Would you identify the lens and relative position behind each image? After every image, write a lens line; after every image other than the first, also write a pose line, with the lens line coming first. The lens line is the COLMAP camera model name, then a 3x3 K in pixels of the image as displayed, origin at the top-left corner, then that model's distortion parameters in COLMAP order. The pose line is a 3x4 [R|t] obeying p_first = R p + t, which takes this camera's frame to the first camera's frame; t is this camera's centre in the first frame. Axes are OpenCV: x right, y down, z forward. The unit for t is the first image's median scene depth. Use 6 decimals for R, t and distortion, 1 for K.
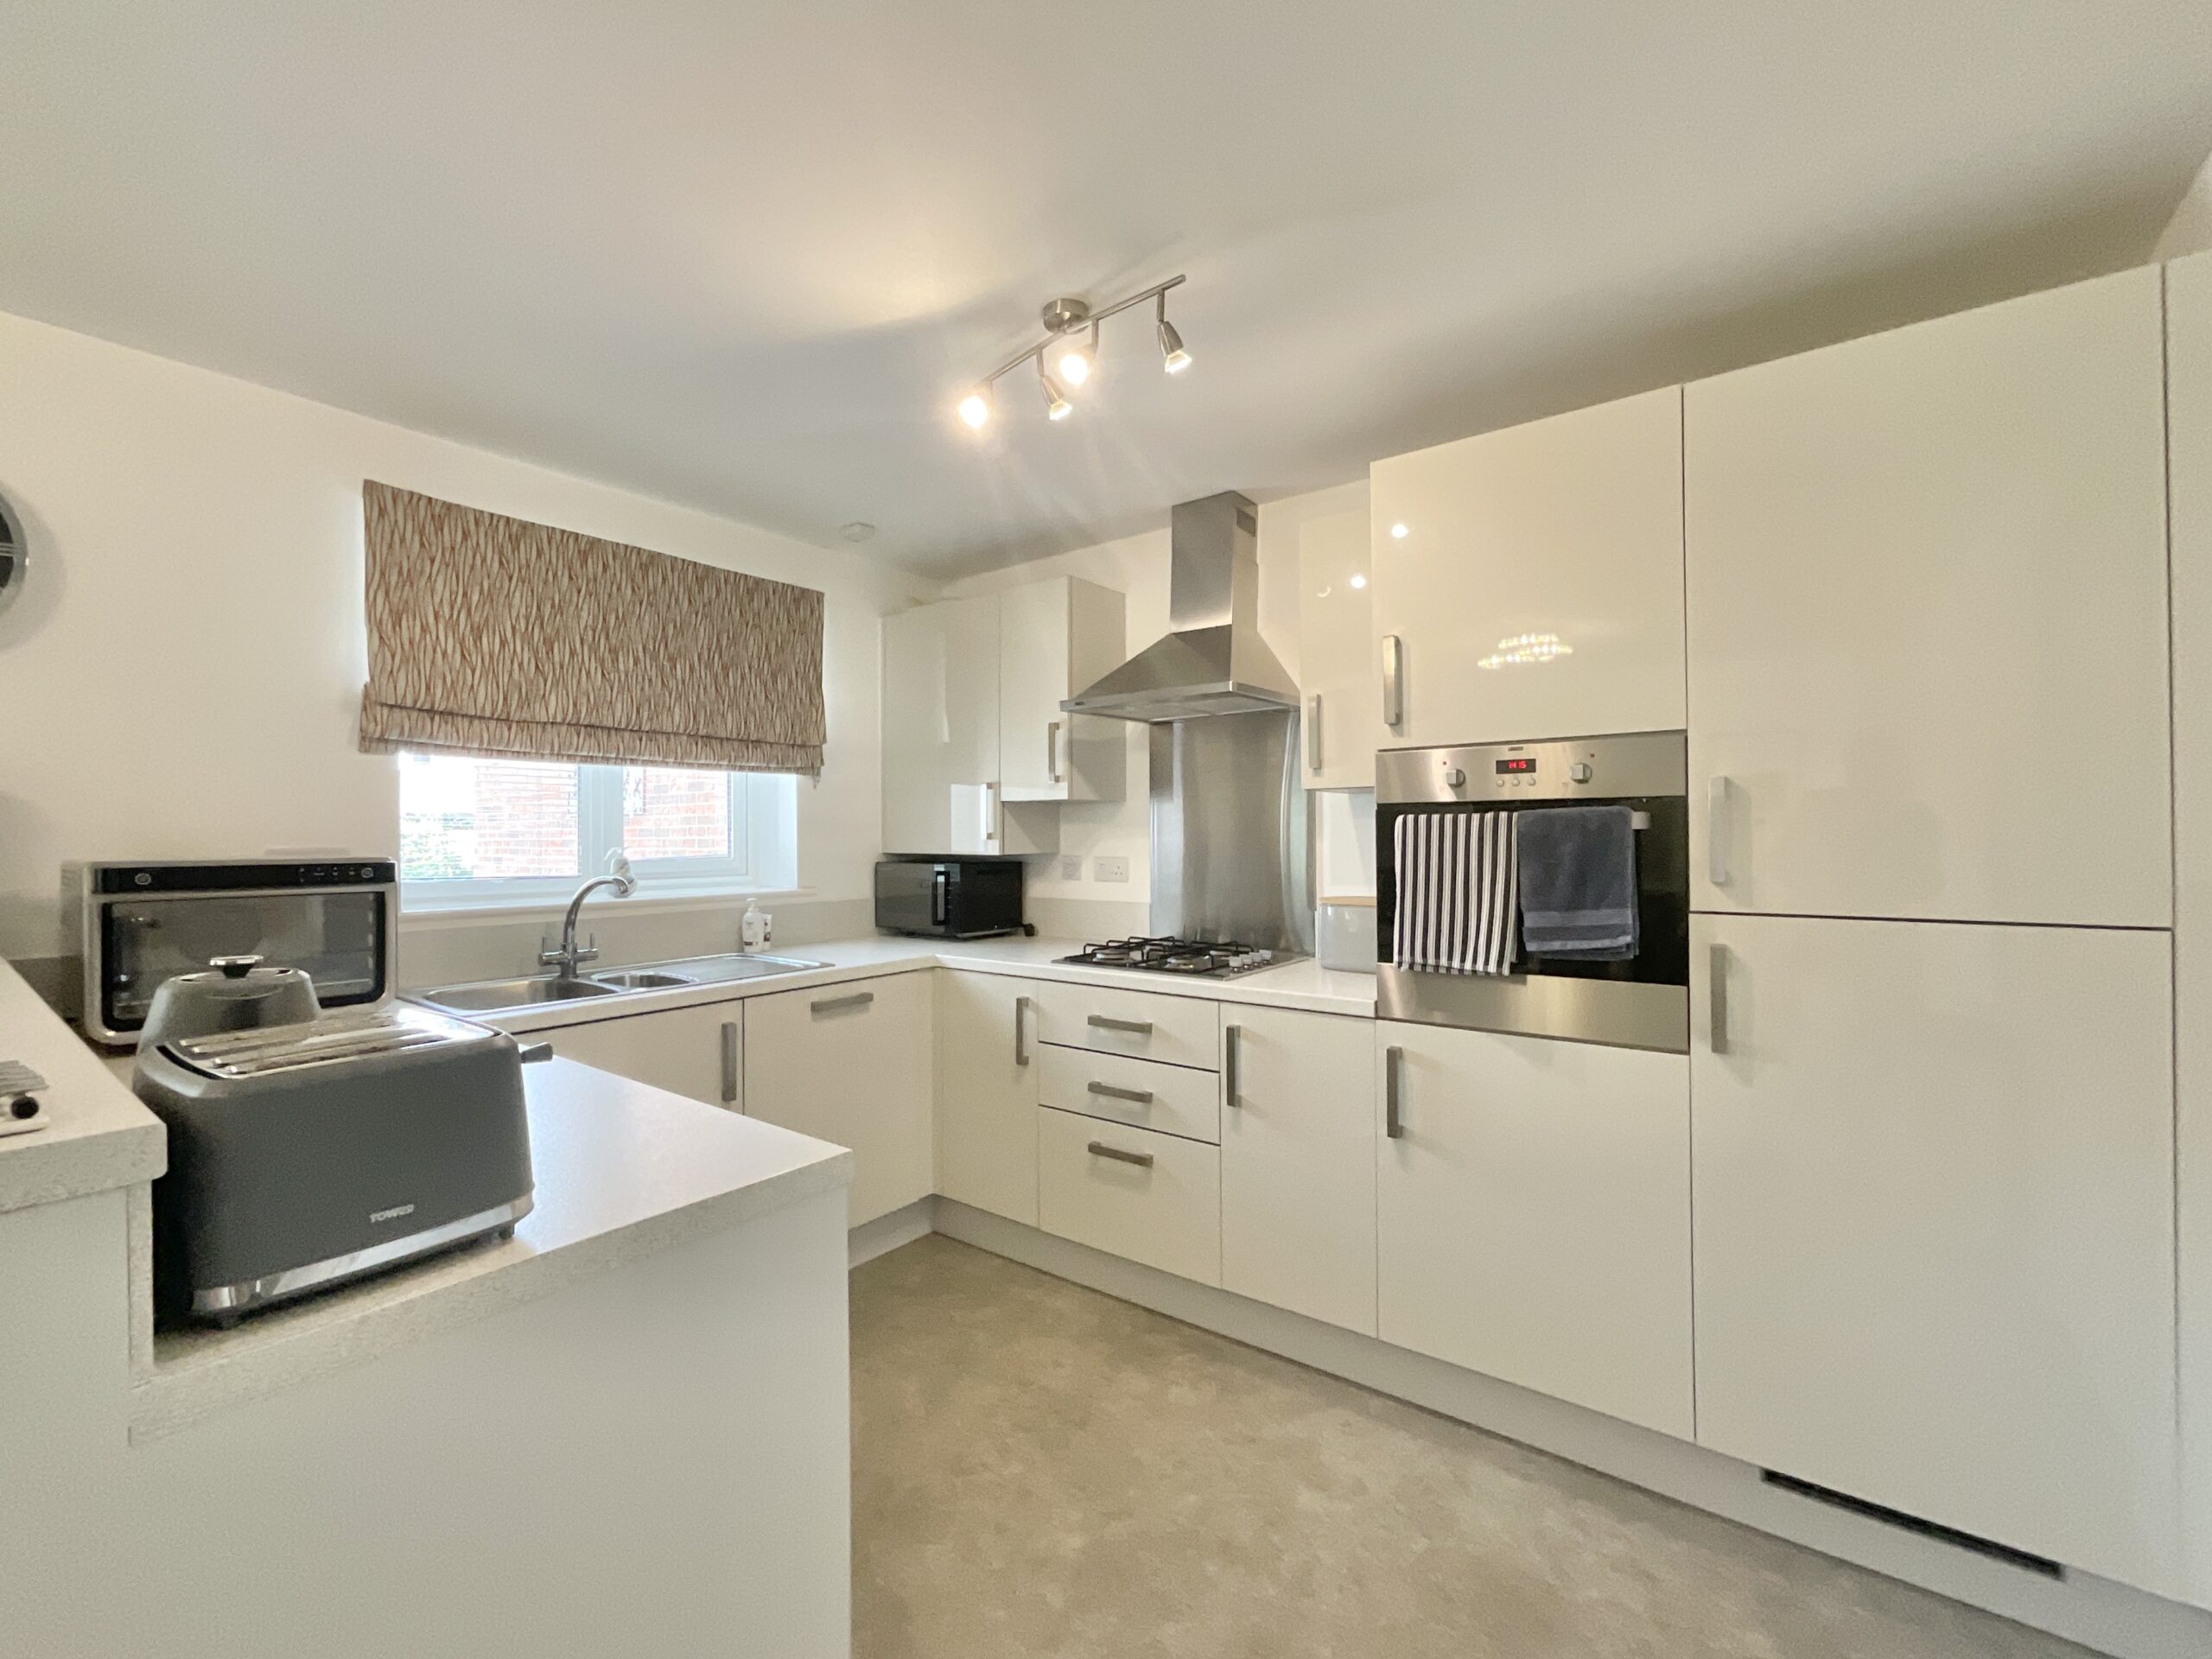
lens RADIAL K [[932.8, 0, 1096.2], [0, 932.8, 830.5], [0, 0, 1]] dist [0.003099, 0.000075]
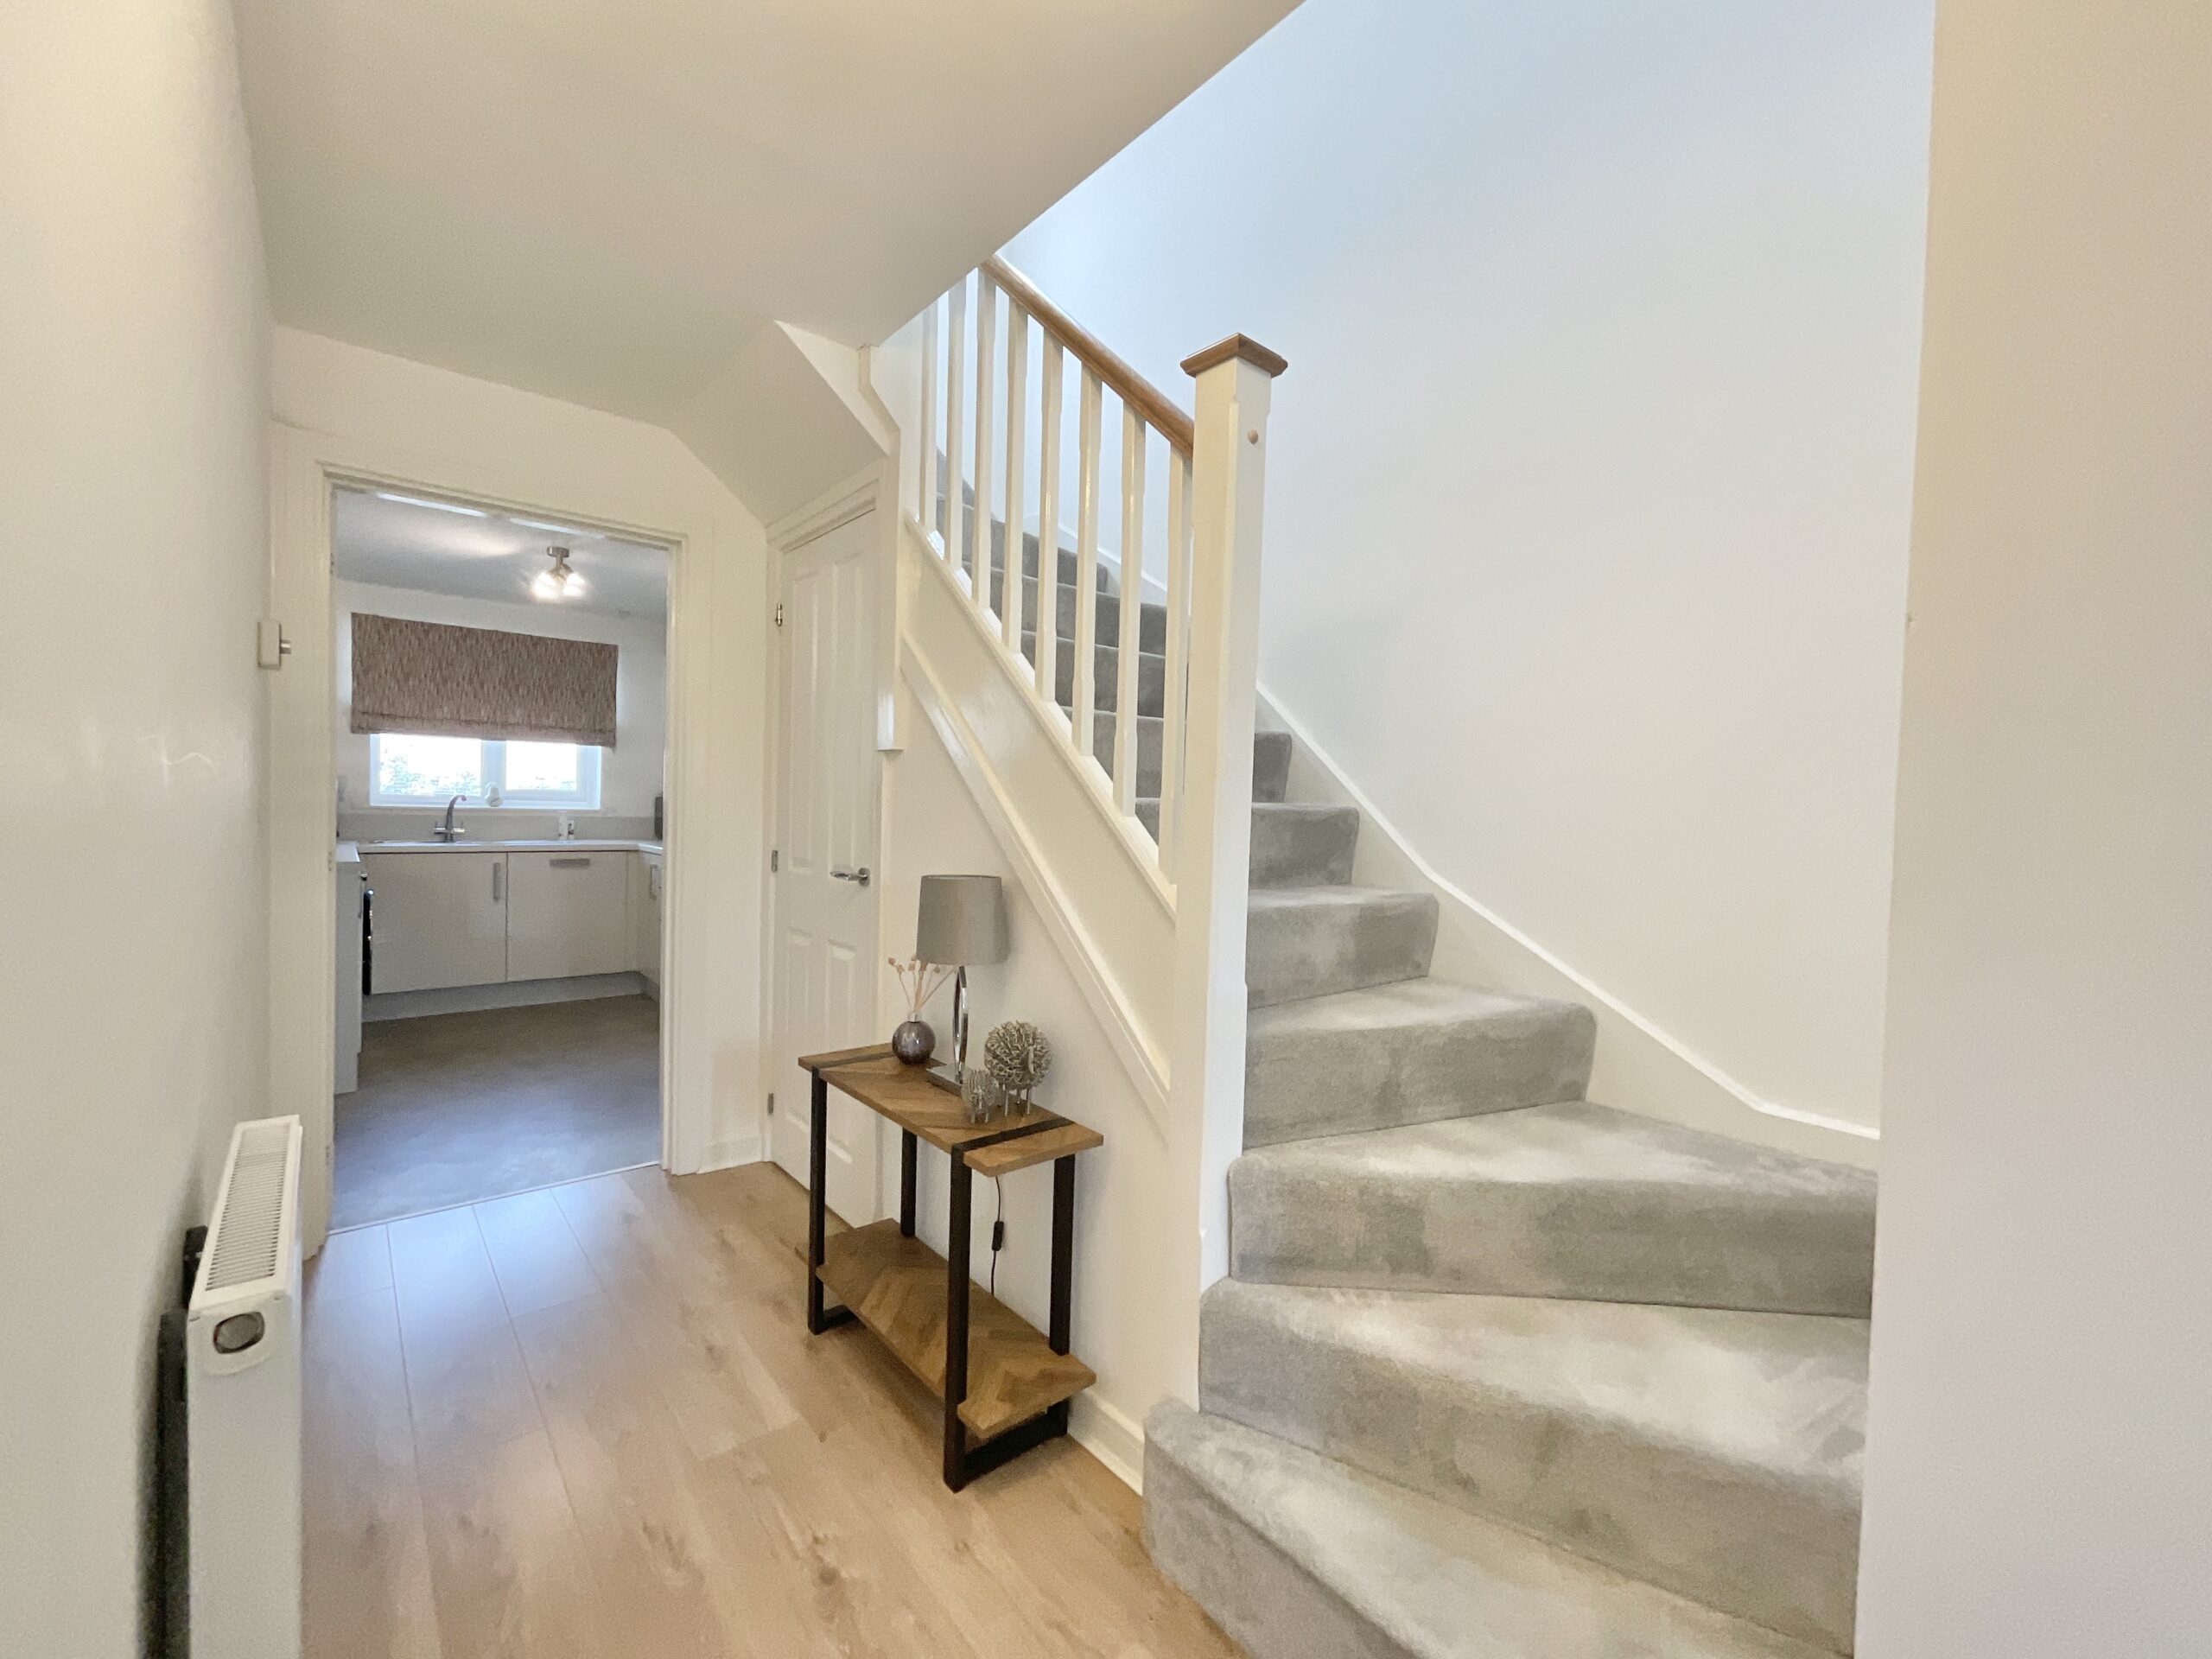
lens RADIAL K [[925.5, 0, 1095.1], [0, 925.5, 830.6], [0, 0, 1]] dist [0.010582, -0.000192]
pose [[0.977104, 0.041984, -0.208578, 1.307018], [-0.035220, 0.998729, 0.036042, 0.006881], [0.209826, -0.027871, 0.977341, -0.746651]]
